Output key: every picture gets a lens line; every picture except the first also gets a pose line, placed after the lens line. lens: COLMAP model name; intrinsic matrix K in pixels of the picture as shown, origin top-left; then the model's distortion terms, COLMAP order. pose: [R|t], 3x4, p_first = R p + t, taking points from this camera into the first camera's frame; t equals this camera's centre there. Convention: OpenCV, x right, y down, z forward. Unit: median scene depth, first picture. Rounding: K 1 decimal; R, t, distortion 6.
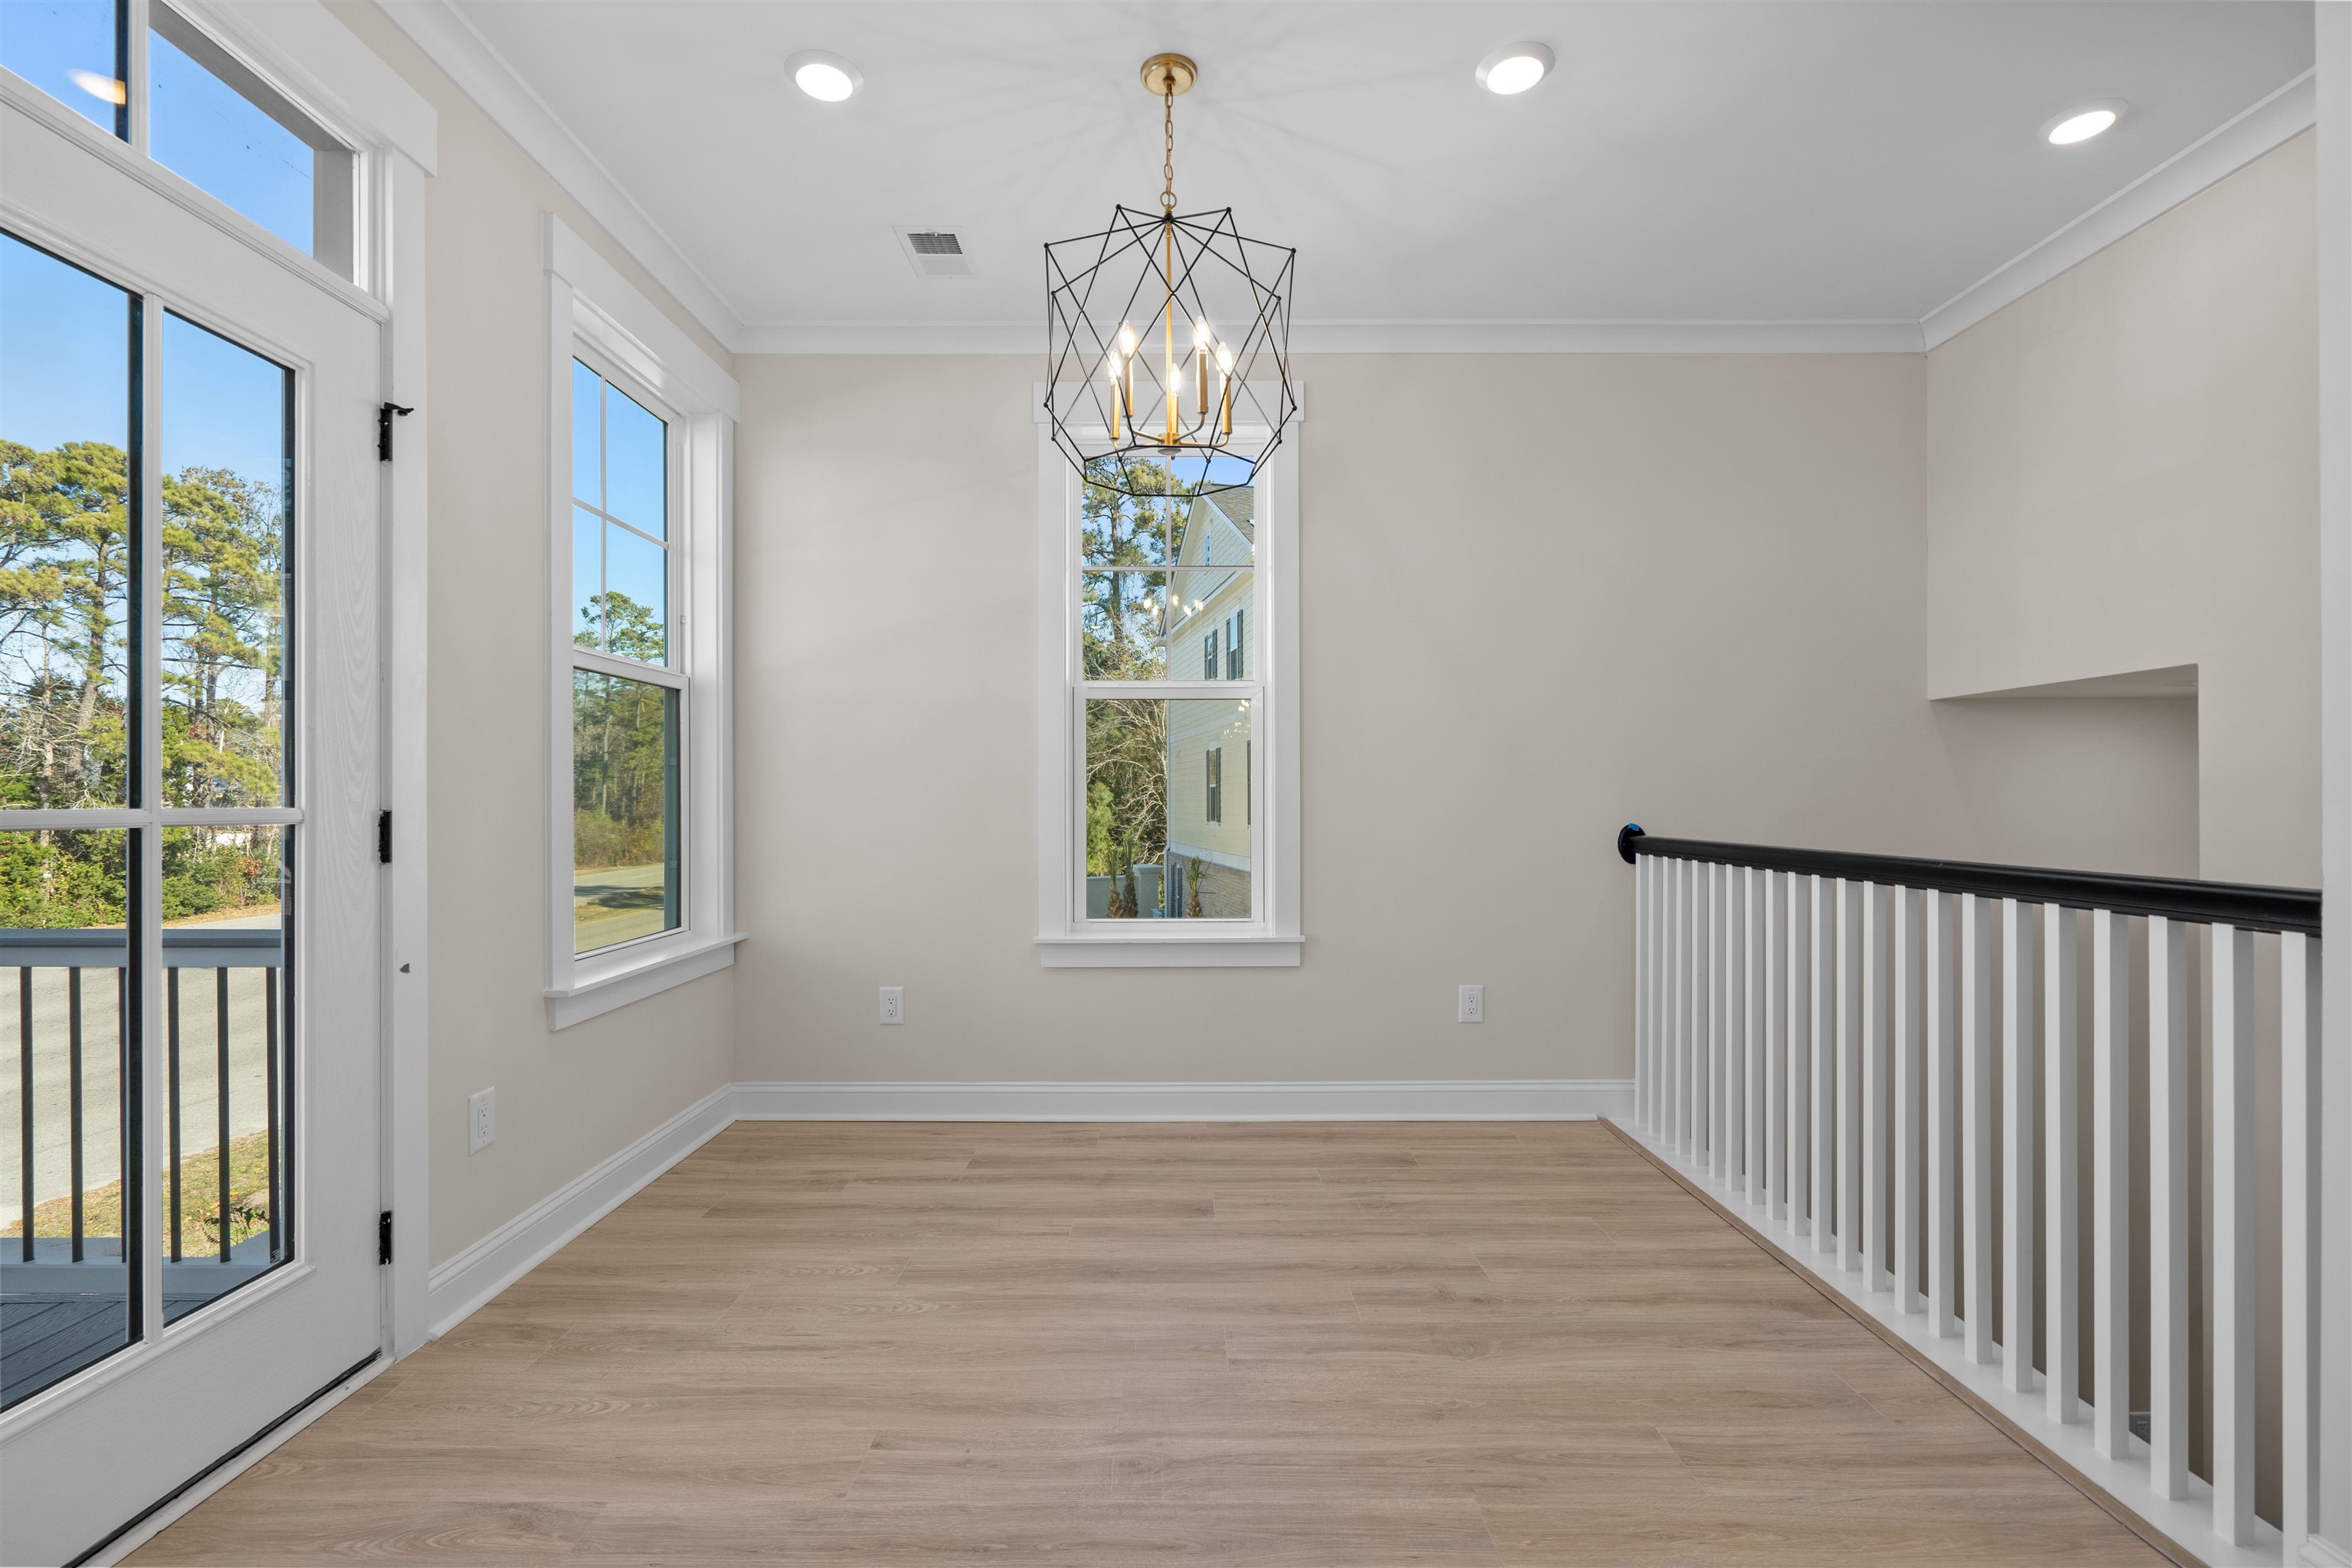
lens RADIAL K [[1082.1, 0, 1176.4], [0, 1082.1, 785.1], [0, 0, 1]] dist [-0.003149, -0.000234]
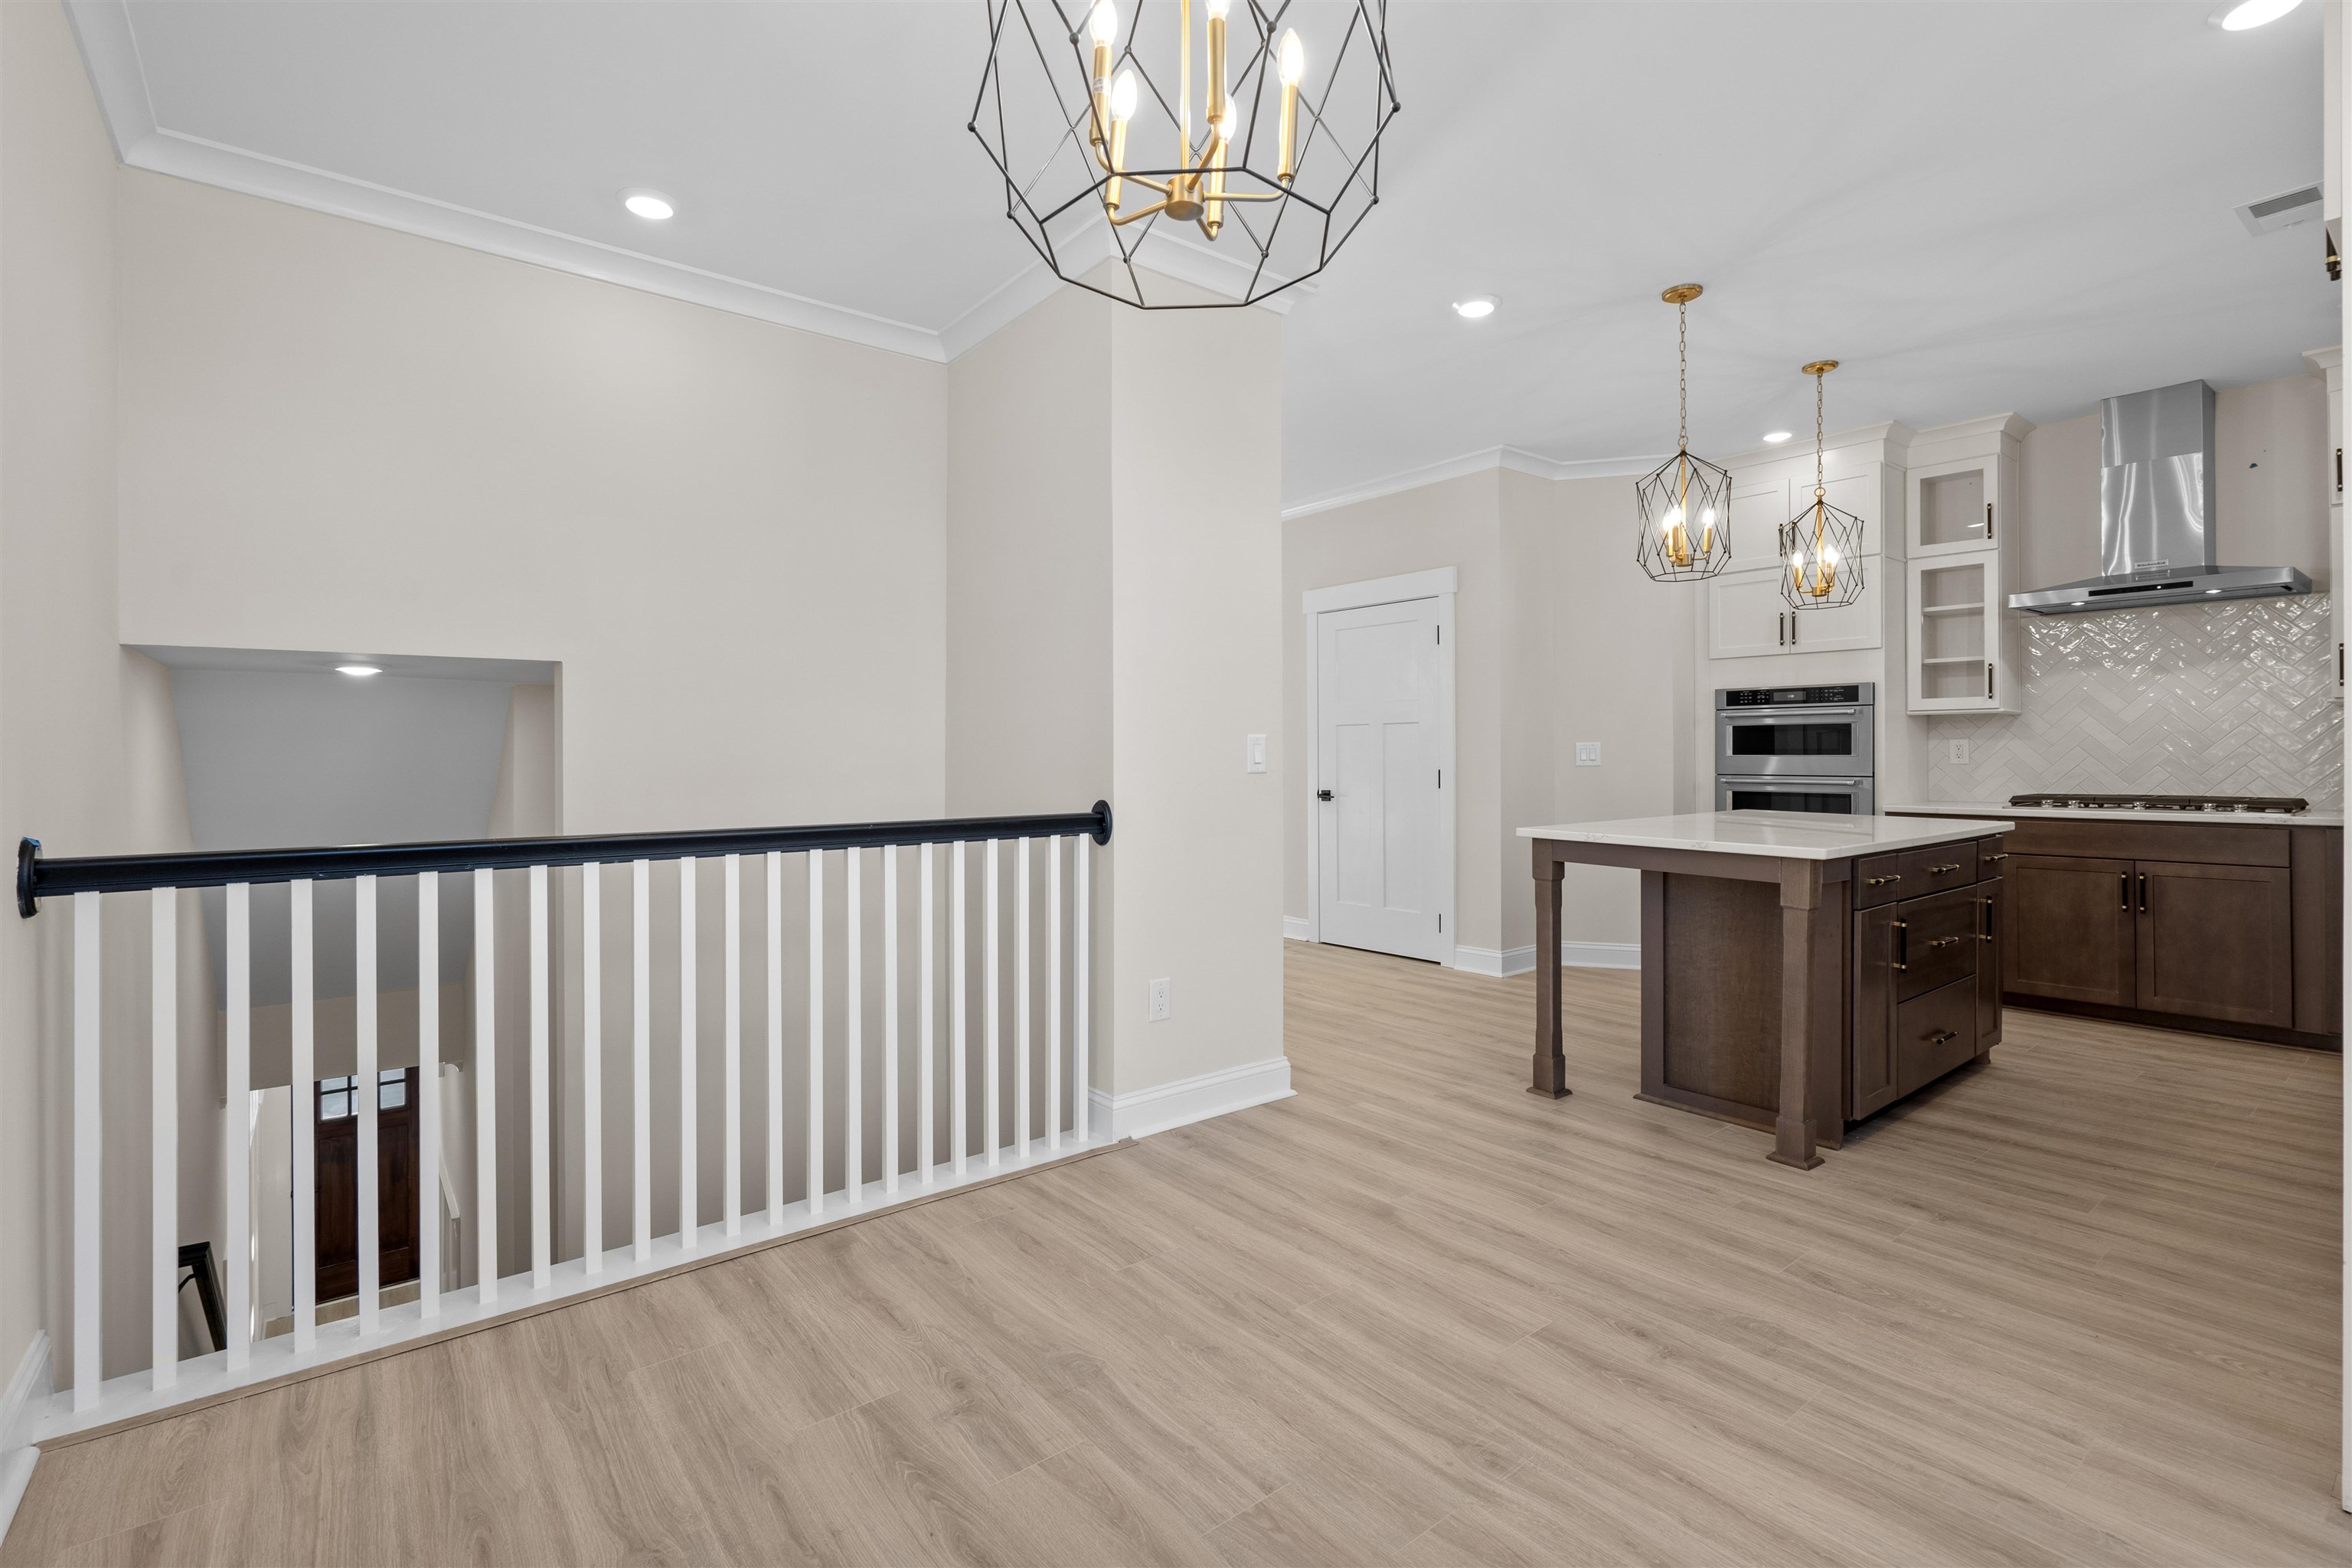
lens RADIAL K [[1082.1, 0, 1177.7], [0, 1082.1, 774.8], [0, 0, 1]] dist [-0.003149, -0.000234]
pose [[-0.631103, -0.007899, 0.775659, -0.464310], [-0.002111, 0.999962, 0.008465, 0.002022], [-0.775696, 0.003705, -0.631095, 1.394232]]
